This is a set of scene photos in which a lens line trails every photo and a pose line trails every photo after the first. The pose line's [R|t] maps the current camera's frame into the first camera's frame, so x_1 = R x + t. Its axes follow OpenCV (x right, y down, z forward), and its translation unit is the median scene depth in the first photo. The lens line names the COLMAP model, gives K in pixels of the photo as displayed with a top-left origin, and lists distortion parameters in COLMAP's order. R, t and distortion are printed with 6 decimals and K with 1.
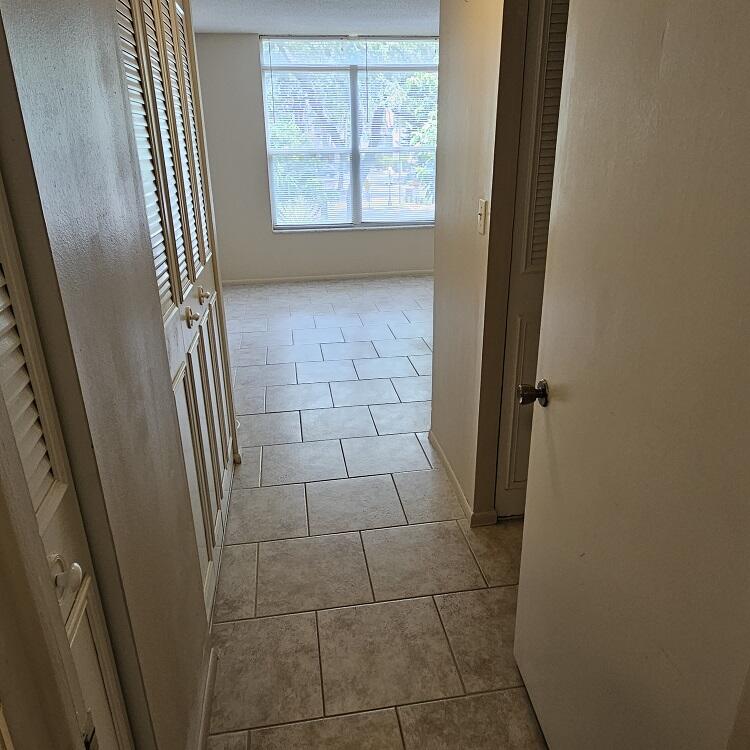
lens RADIAL K [[603.2, 0, 381.7], [0, 603.2, 372.5], [0, 0, 1]] dist [-0.002939, -0.000864]
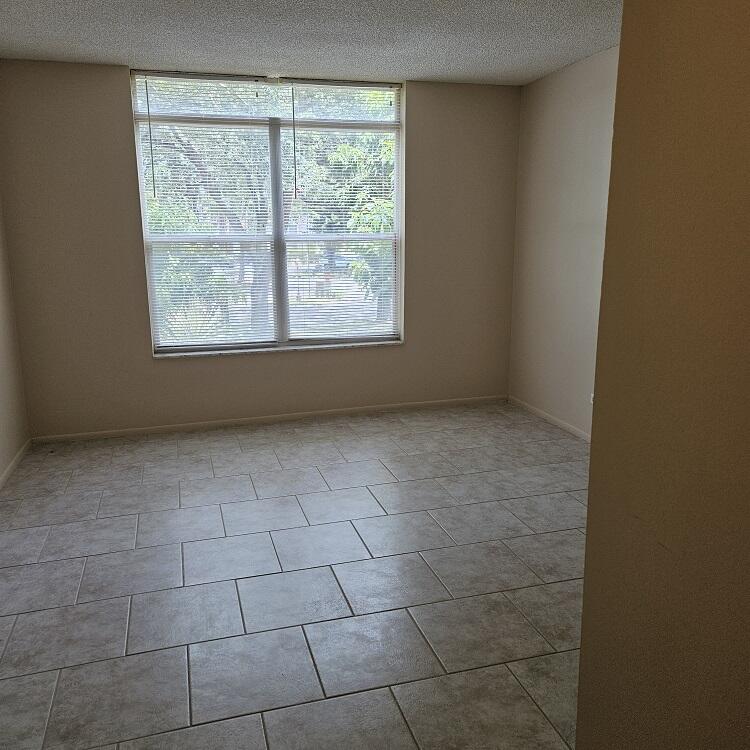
lens RADIAL K [[667.9, 0, 368.7], [0, 667.9, 374.7], [0, 0, 1]] dist [0.065579, -0.036239]
pose [[0.992543, -0.024029, 0.119503, -0.038644], [0.042285, 0.987373, -0.152665, -0.098659], [-0.114326, 0.156580, 0.981026, 0.277226]]
